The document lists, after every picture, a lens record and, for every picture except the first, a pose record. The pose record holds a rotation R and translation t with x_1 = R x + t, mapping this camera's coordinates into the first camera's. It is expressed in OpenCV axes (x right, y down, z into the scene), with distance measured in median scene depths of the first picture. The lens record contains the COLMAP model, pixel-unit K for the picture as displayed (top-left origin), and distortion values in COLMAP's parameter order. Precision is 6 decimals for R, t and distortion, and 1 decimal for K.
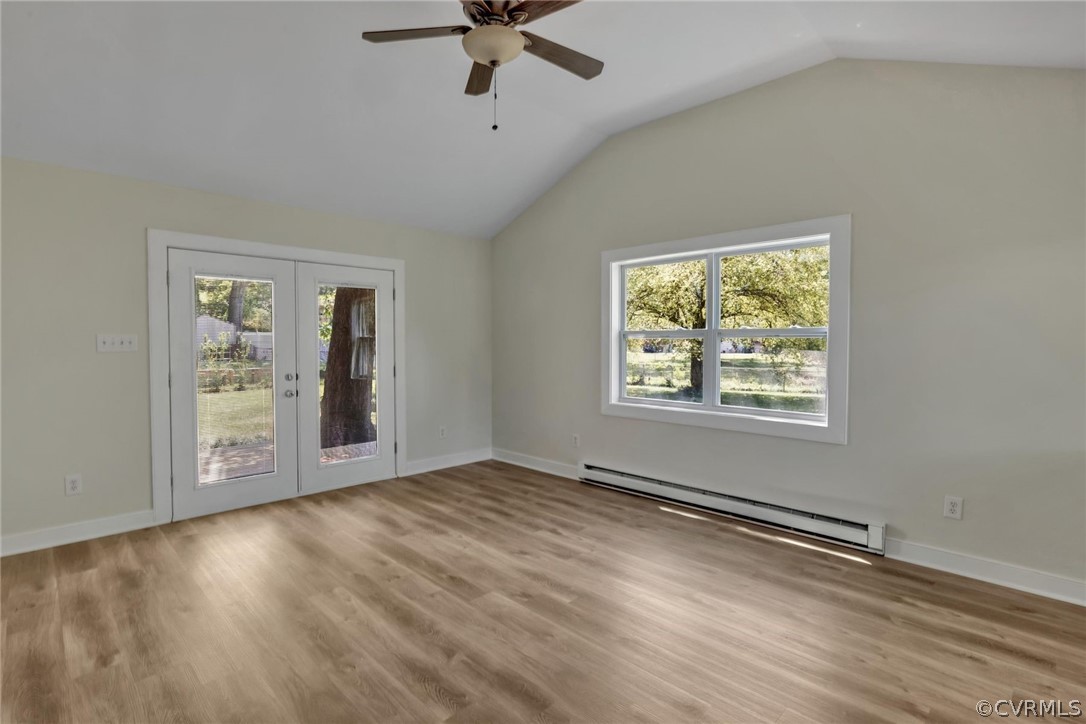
lens RADIAL K [[523.0, 0, 544.9], [0, 523.0, 332.4], [0, 0, 1]] dist [-0.004160, -0.000621]
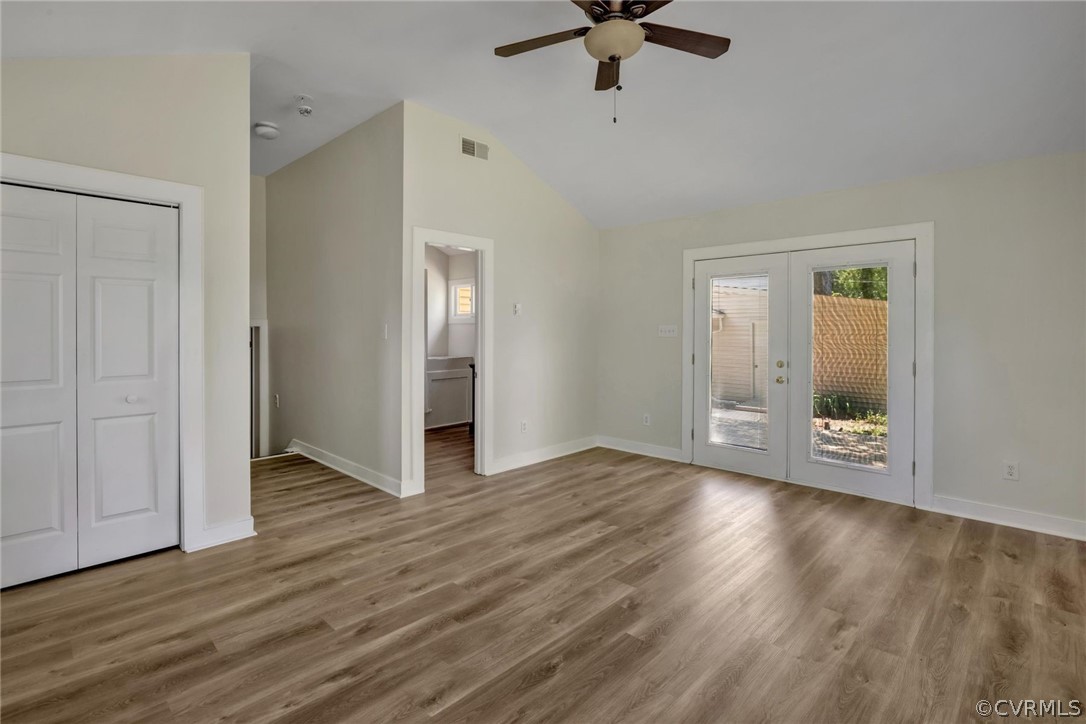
lens RADIAL K [[523.0, 0, 544.9], [0, 523.0, 332.4], [0, 0, 1]] dist [-0.004160, -0.000621]
pose [[0.017812, 0.007080, -0.999816, 0.902976], [0.017423, 0.999821, 0.007390, 0.008609], [0.999690, -0.017551, 0.017685, 0.853514]]
